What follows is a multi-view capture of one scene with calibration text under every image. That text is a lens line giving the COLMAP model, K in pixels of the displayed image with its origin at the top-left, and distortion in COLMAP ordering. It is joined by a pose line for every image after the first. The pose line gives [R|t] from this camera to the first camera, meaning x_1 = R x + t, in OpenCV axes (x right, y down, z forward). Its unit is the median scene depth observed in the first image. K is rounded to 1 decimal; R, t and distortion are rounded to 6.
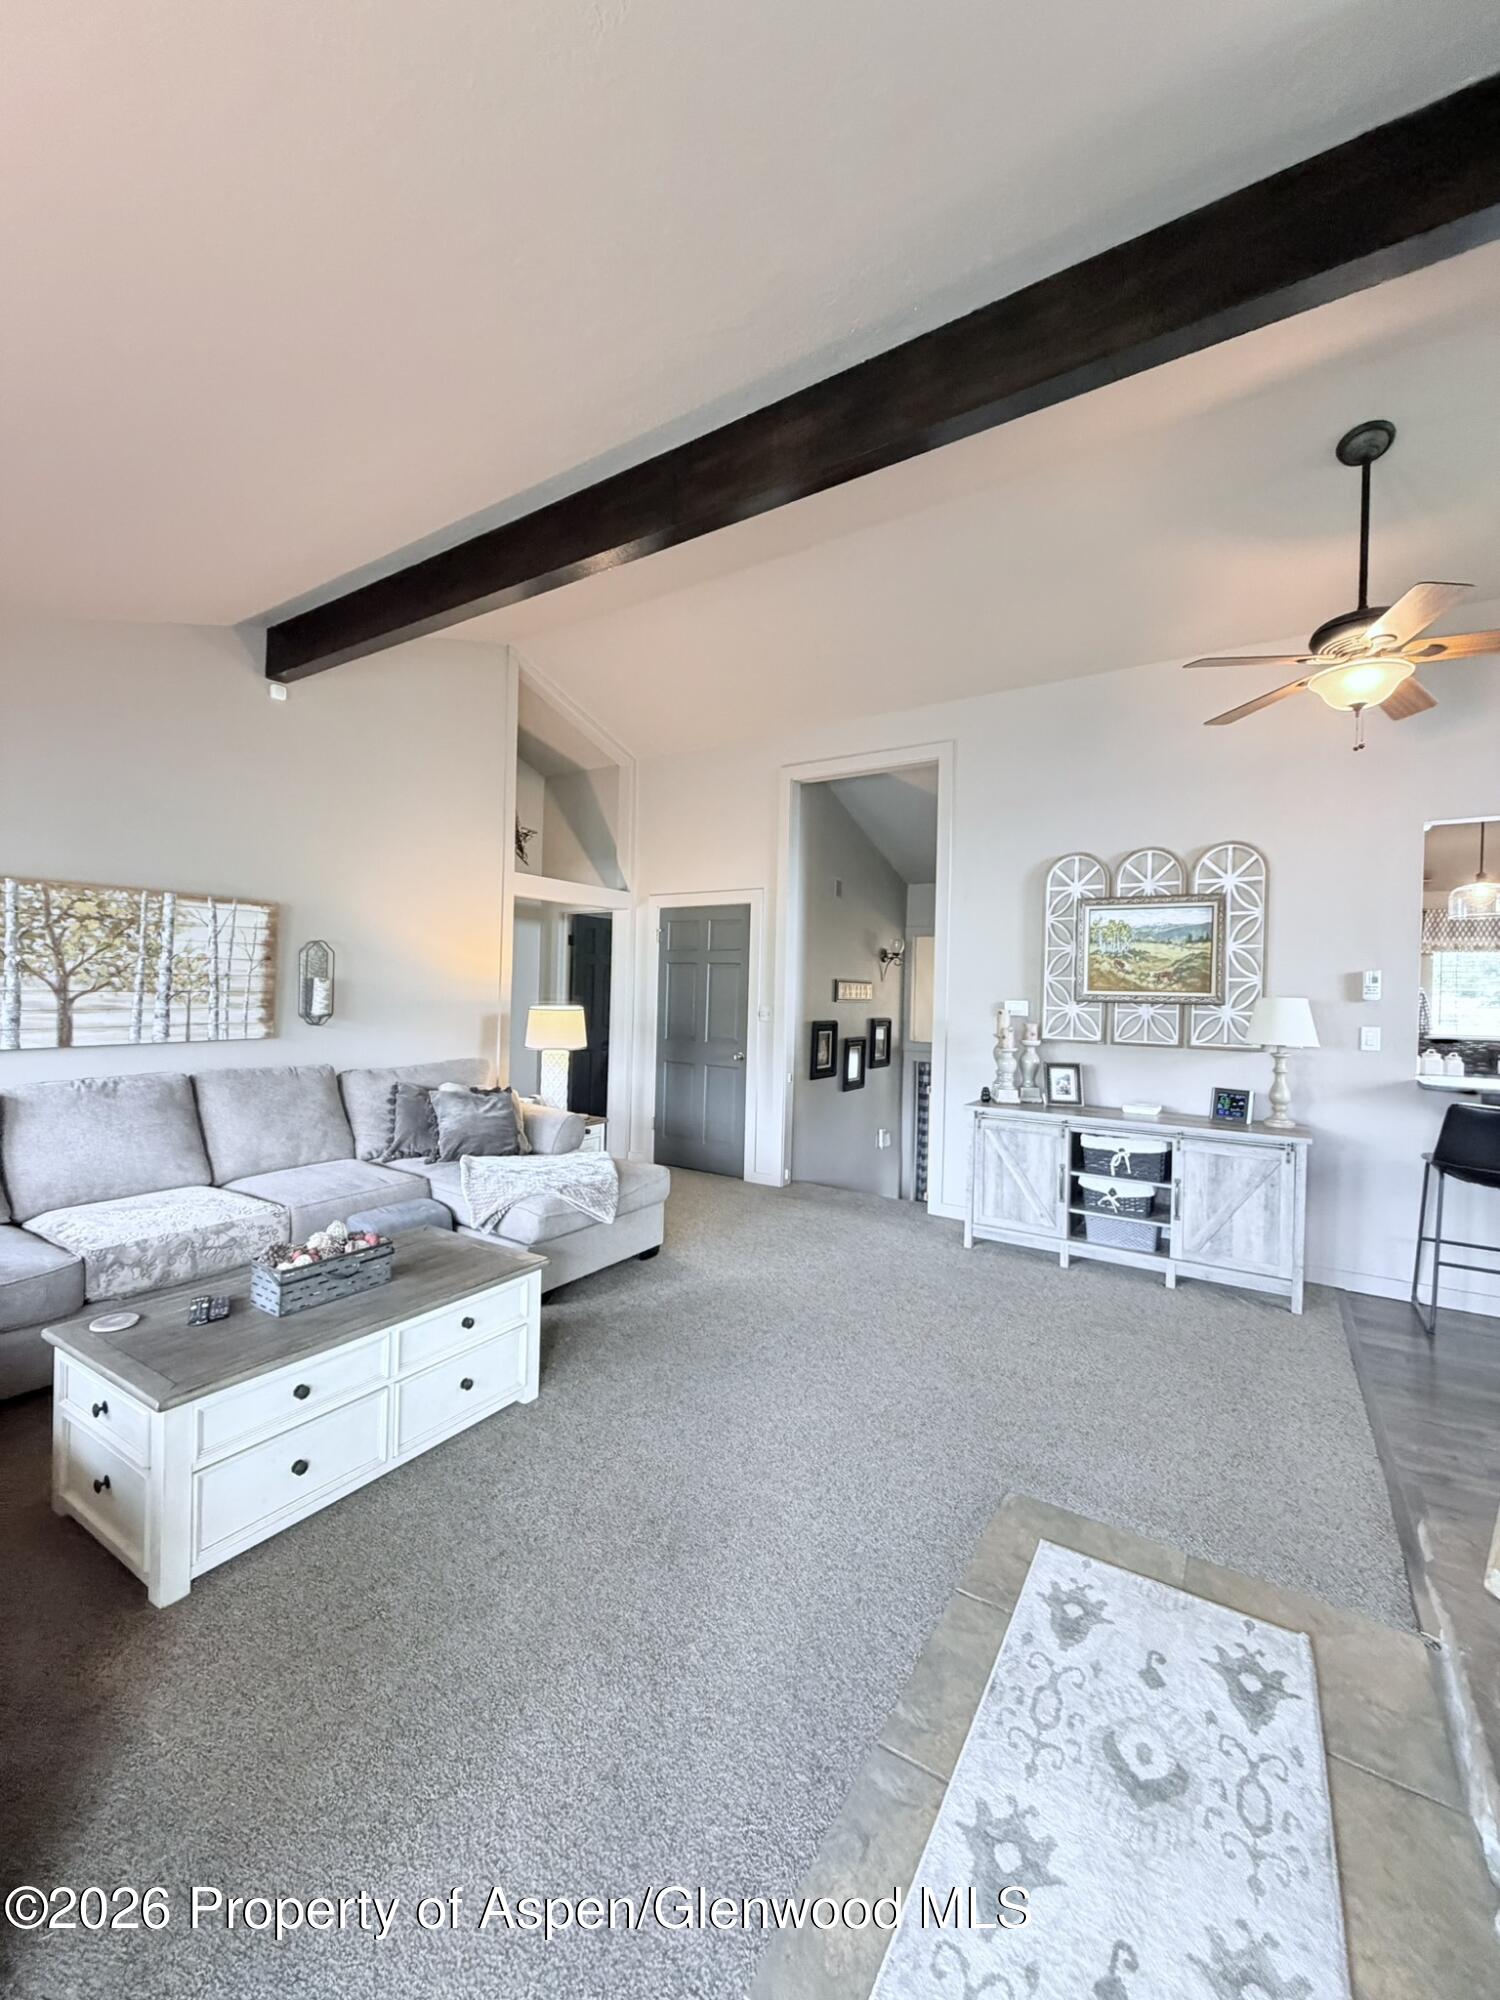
lens RADIAL K [[804.8, 0, 750.0], [0, 804.8, 1000.0], [0, 0, 1]] dist [-0.001876, -0.001035]
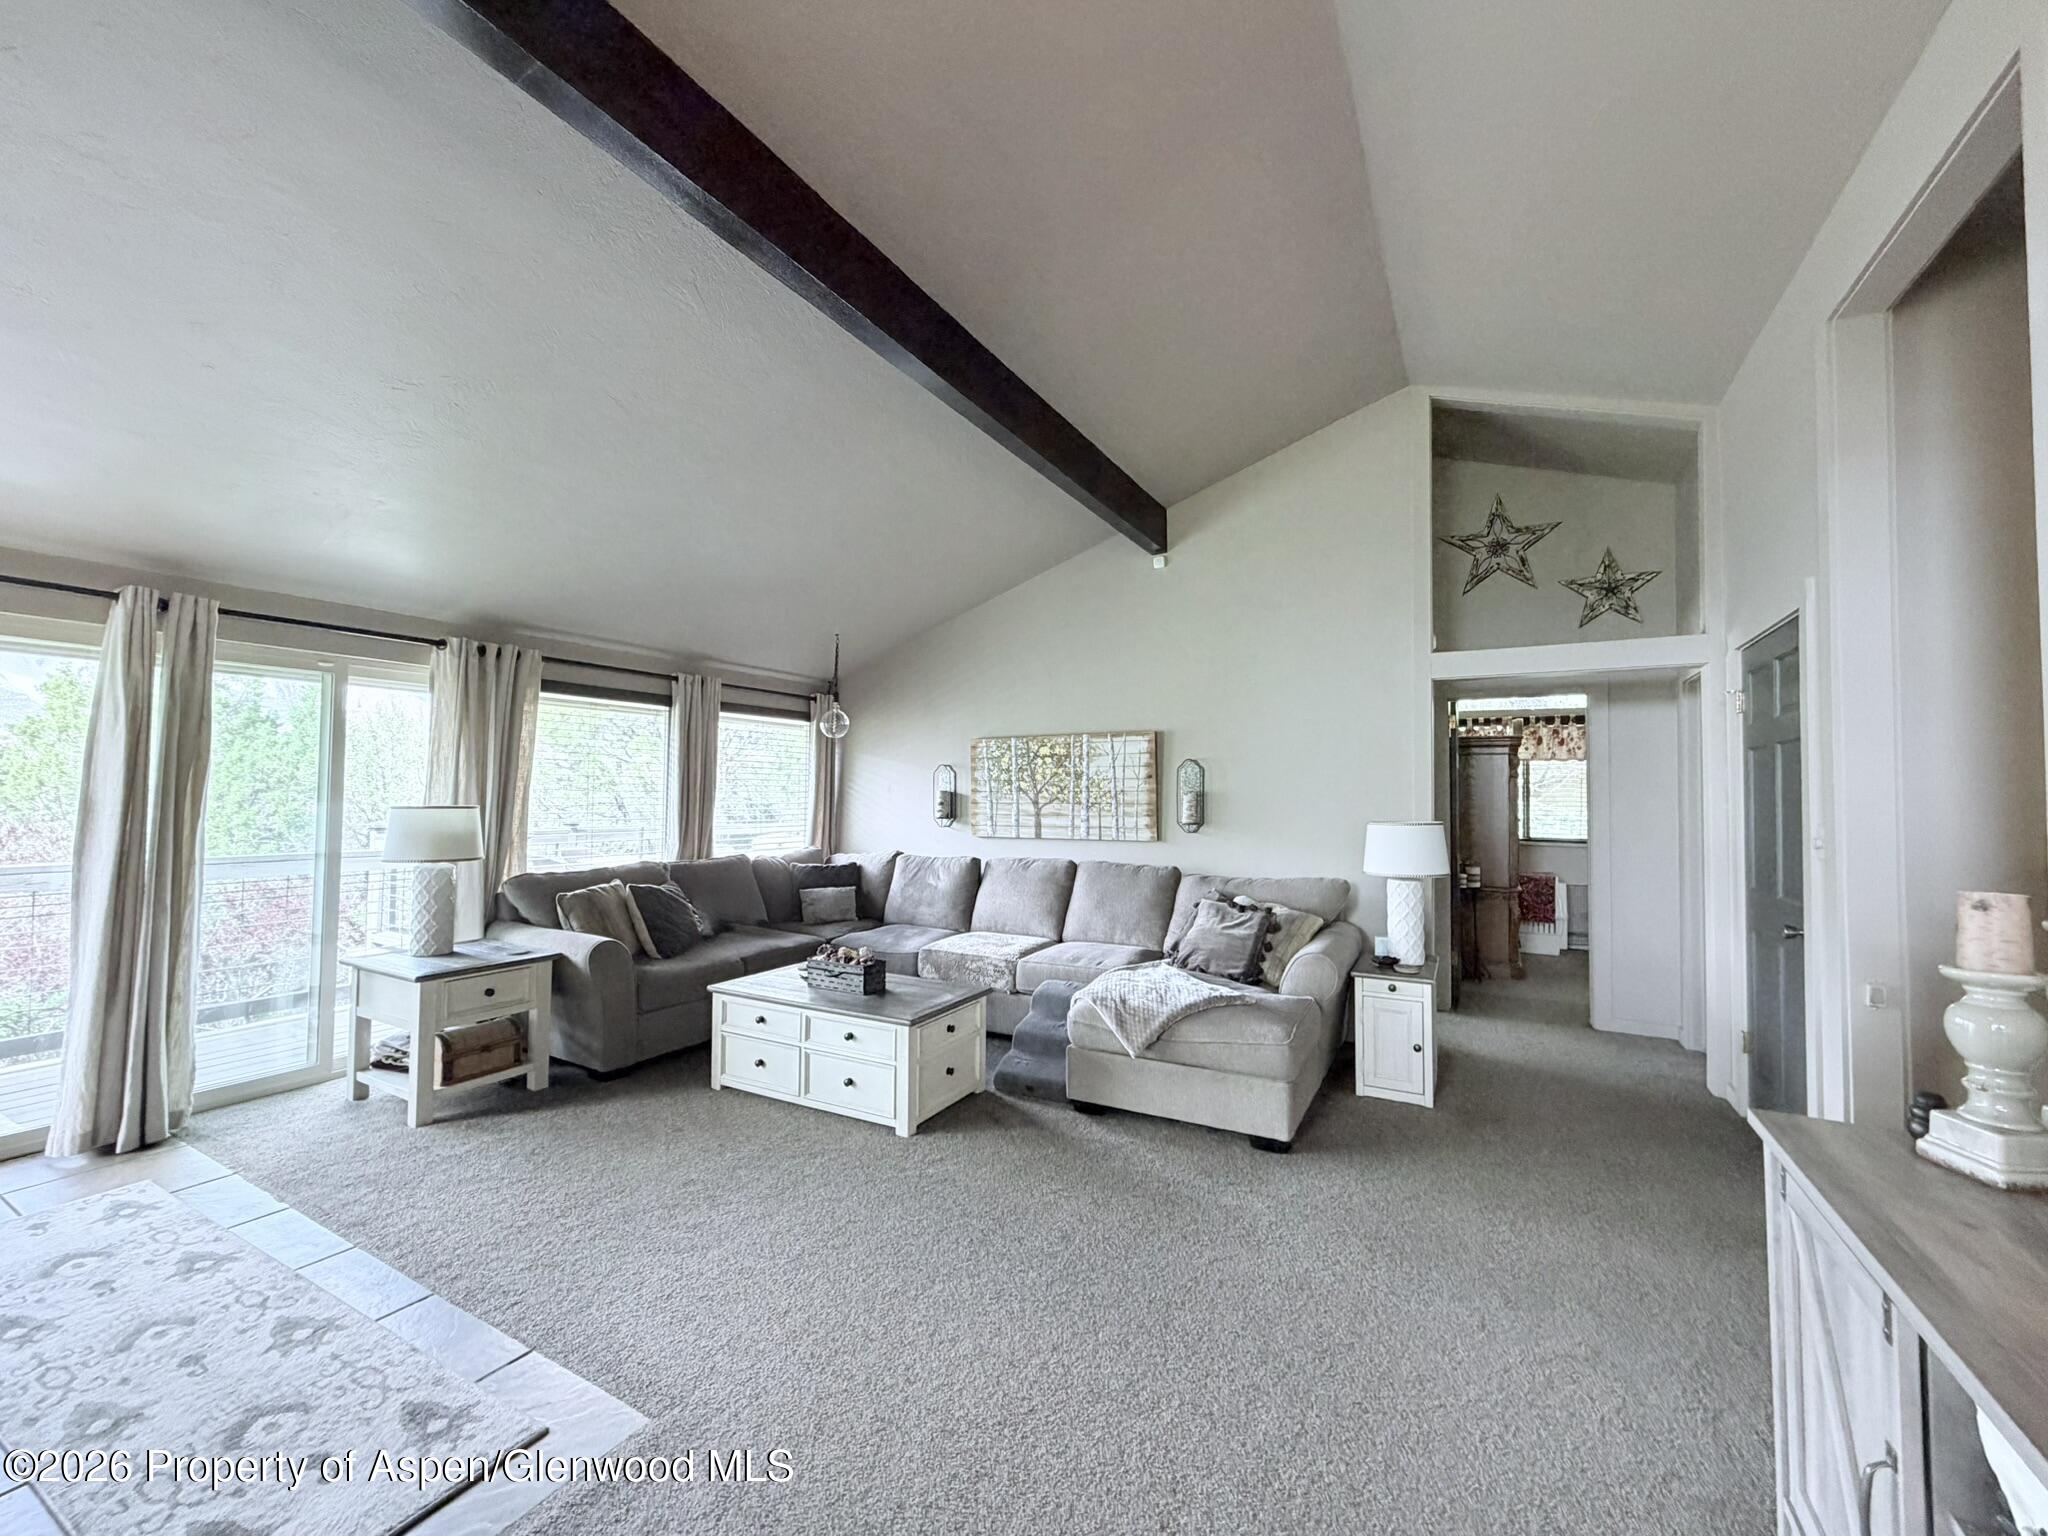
lens RADIAL K [[824.2, 0, 1024.0], [0, 824.2, 768.0], [0, 0, 1]] dist [-0.001876, -0.001035]
pose [[0.050123, -0.062282, -0.996799, 0.766256], [-0.020823, 0.997772, -0.063390, 0.022953], [0.998526, 0.023934, 0.048714, 0.862320]]
